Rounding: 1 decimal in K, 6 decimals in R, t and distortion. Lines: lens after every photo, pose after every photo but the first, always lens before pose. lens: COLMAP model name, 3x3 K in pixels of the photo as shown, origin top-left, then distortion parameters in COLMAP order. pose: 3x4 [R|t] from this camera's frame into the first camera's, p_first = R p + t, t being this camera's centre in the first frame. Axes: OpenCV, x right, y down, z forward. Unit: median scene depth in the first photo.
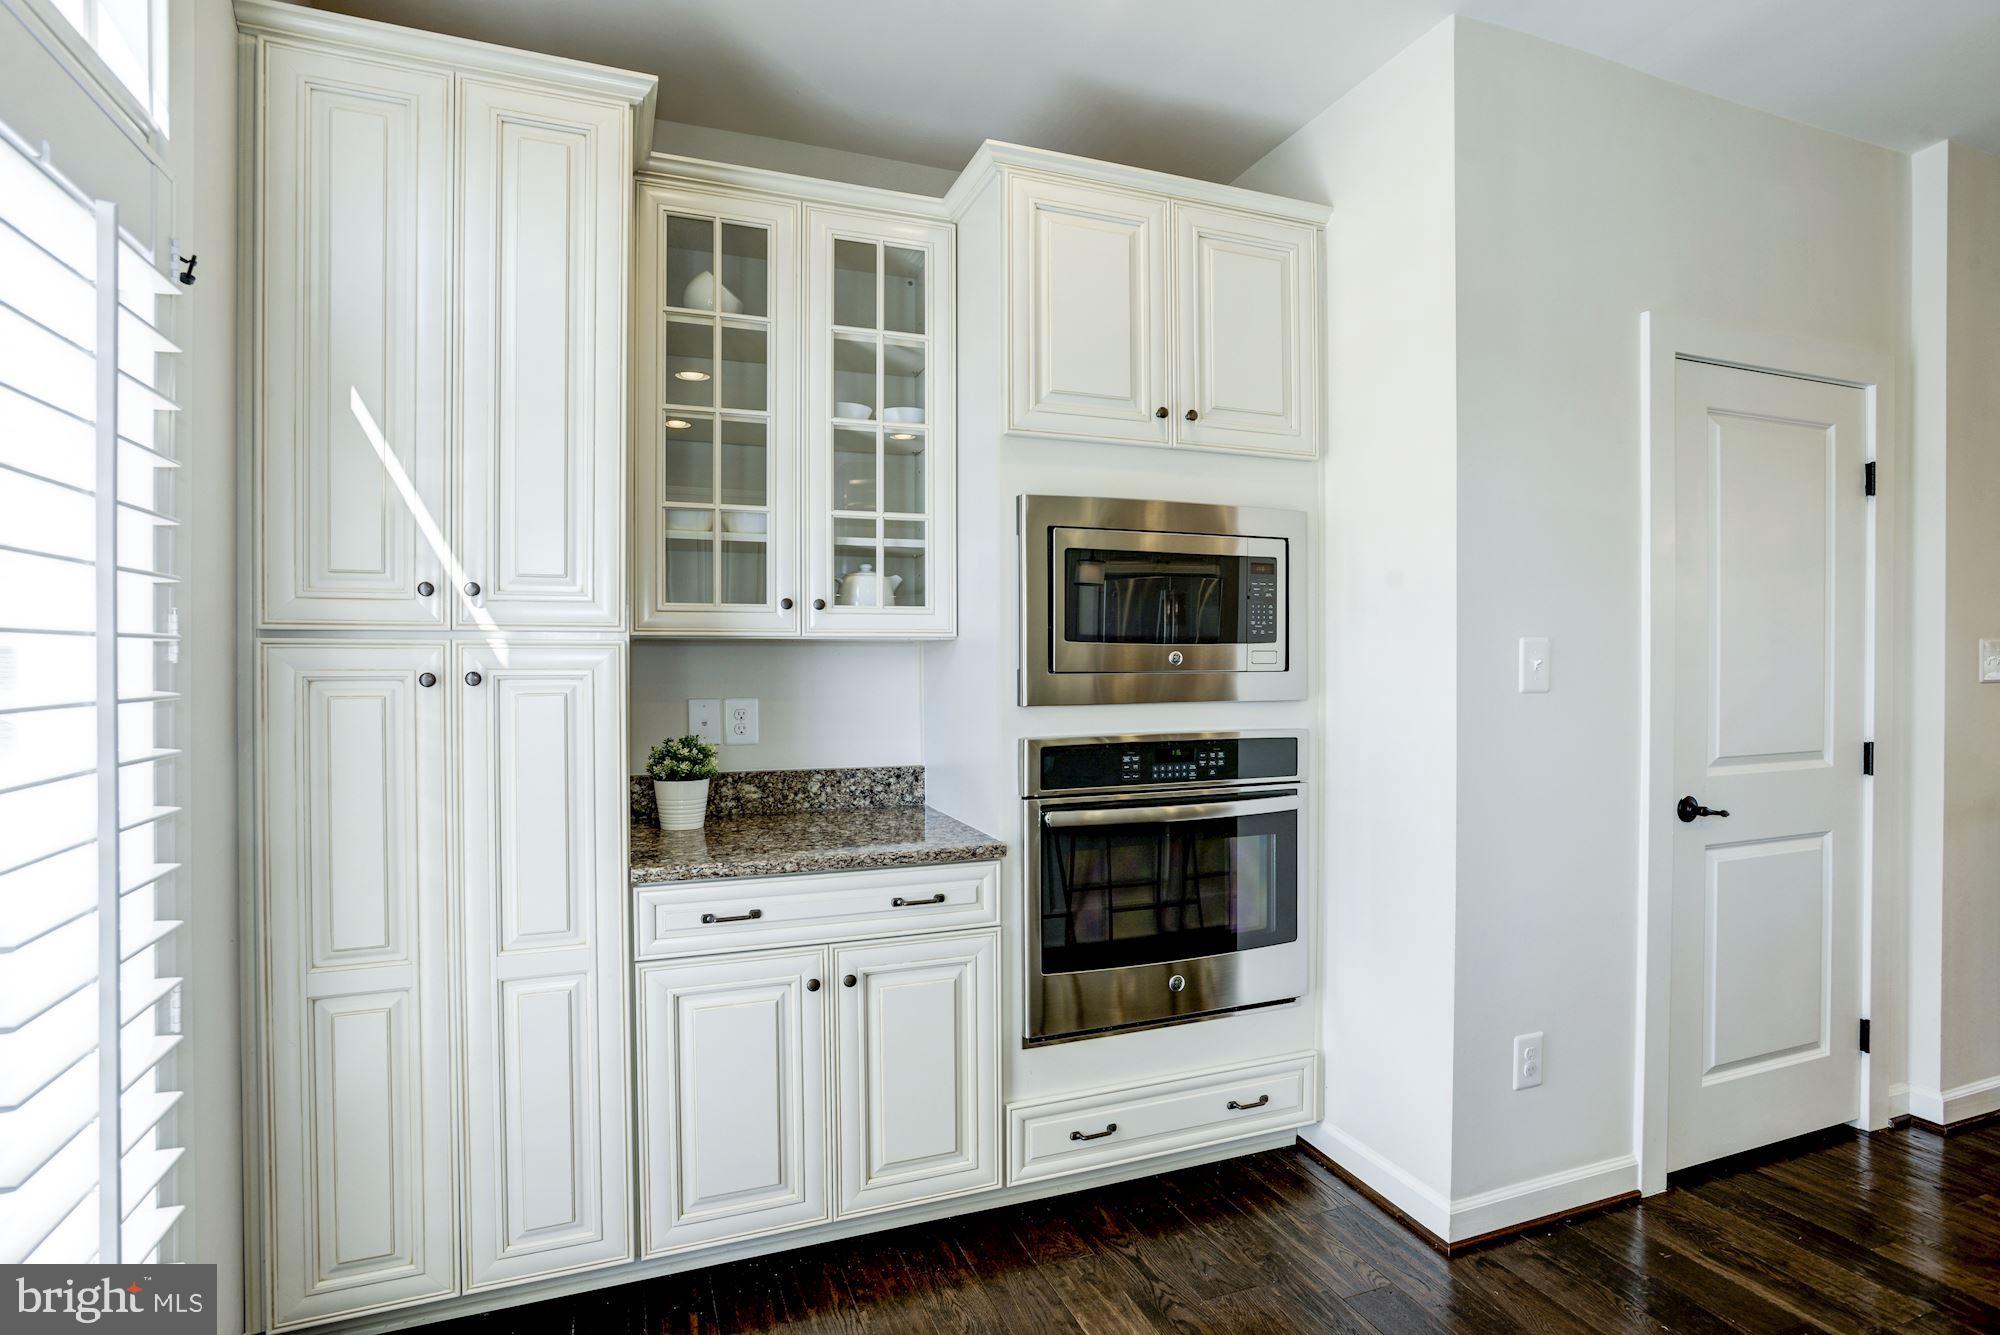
lens RADIAL K [[968.8, 0, 1081.6], [0, 968.8, 667.1], [0, 0, 1]] dist [-0.025477, 0.001490]
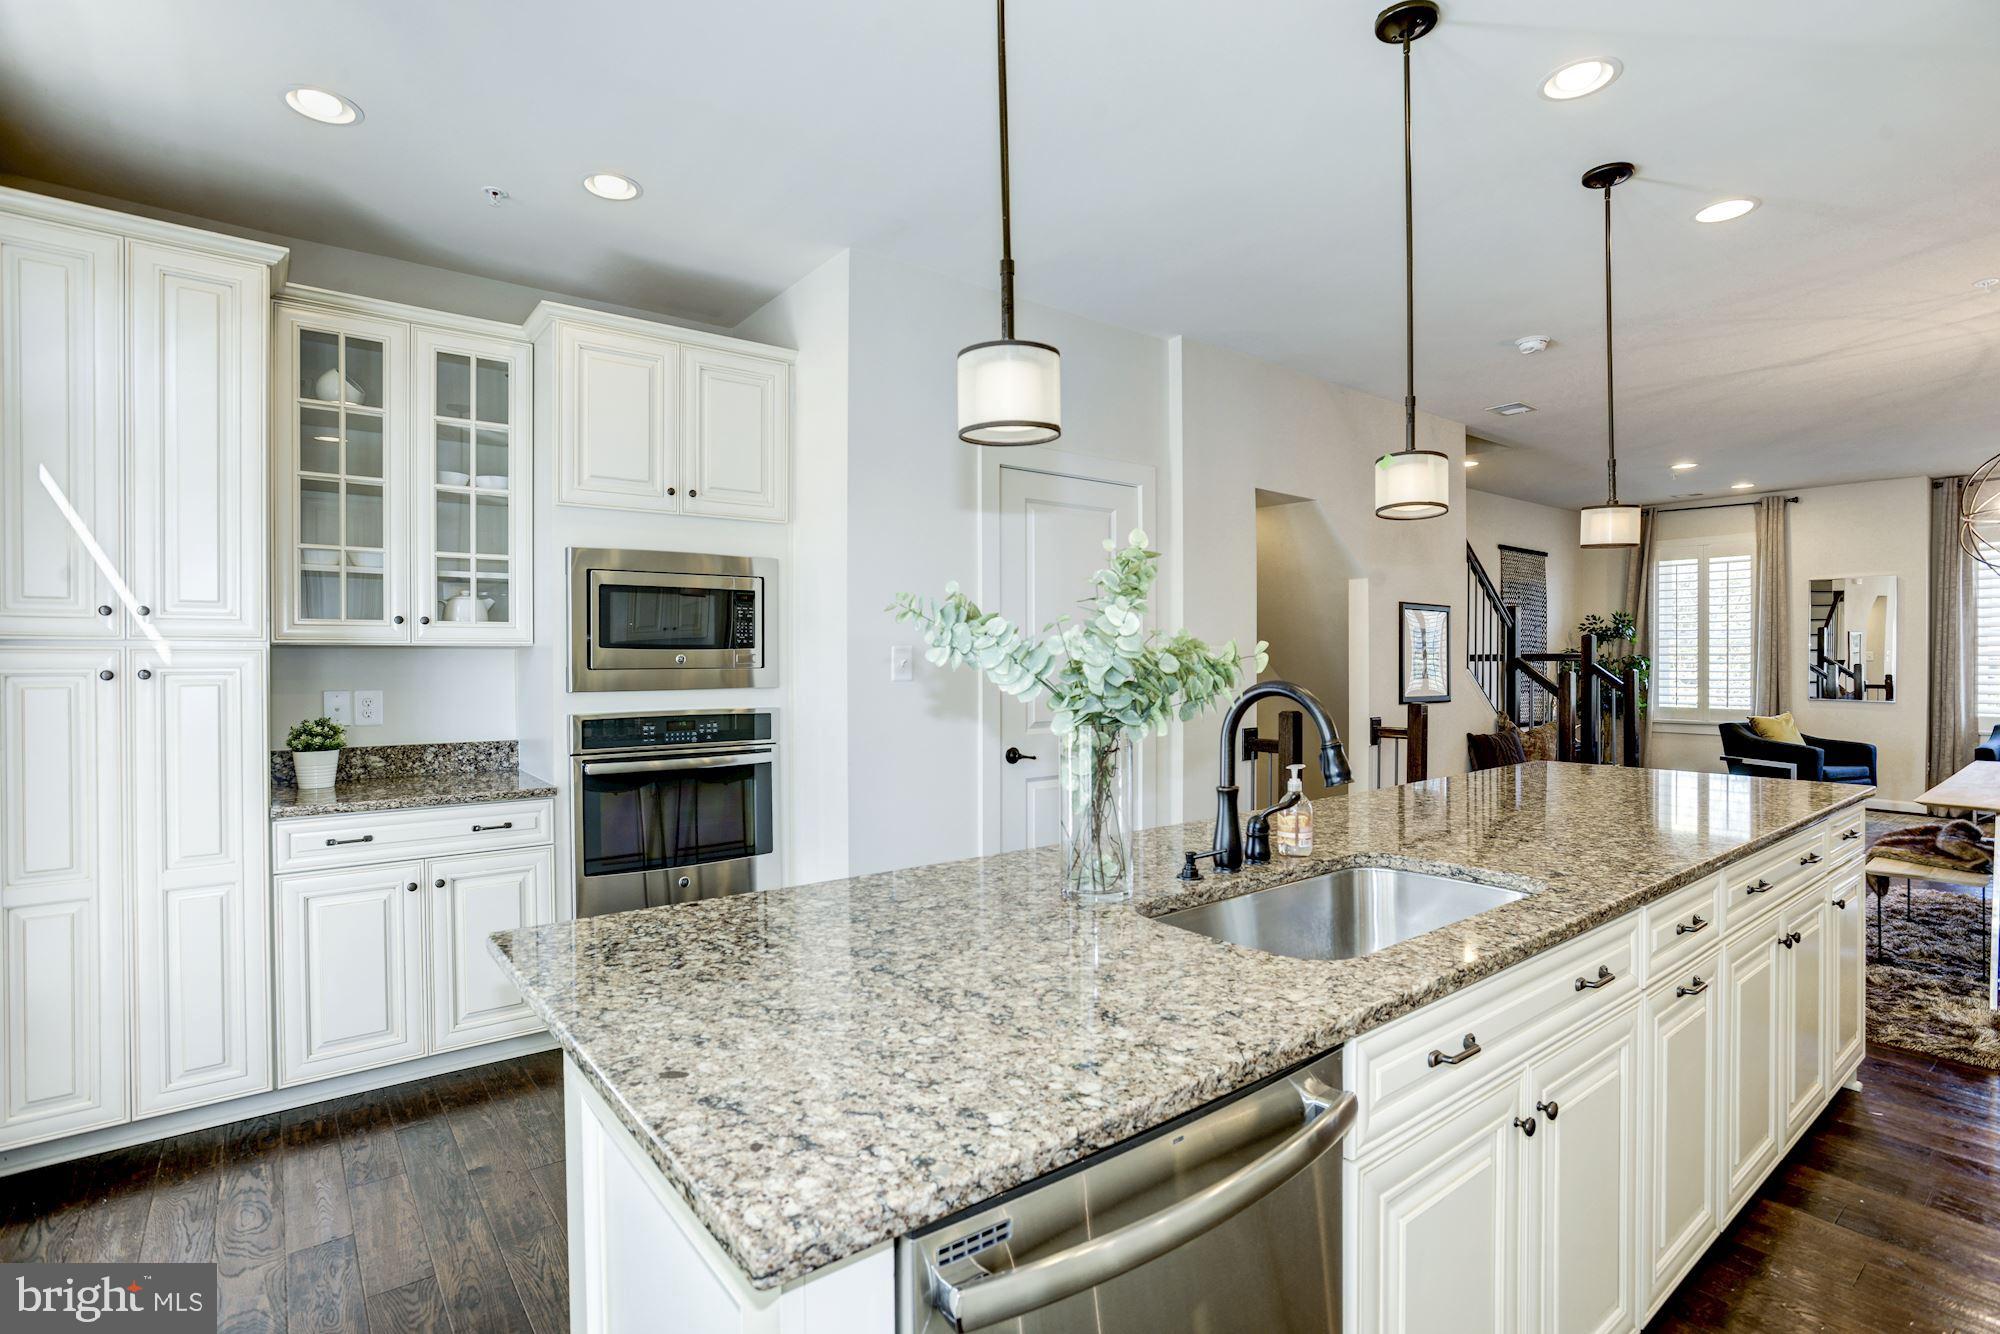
lens RADIAL K [[1015.3, 0, 1000.0], [0, 1015.3, 667.0], [0, 0, 1]] dist [-0.021360, 0.014659]
pose [[0.984570, -0.002283, 0.174976, 0.295605], [0.002125, 0.999997, 0.001089, 0.001825], [-0.174978, -0.000700, 0.984572, -0.581653]]
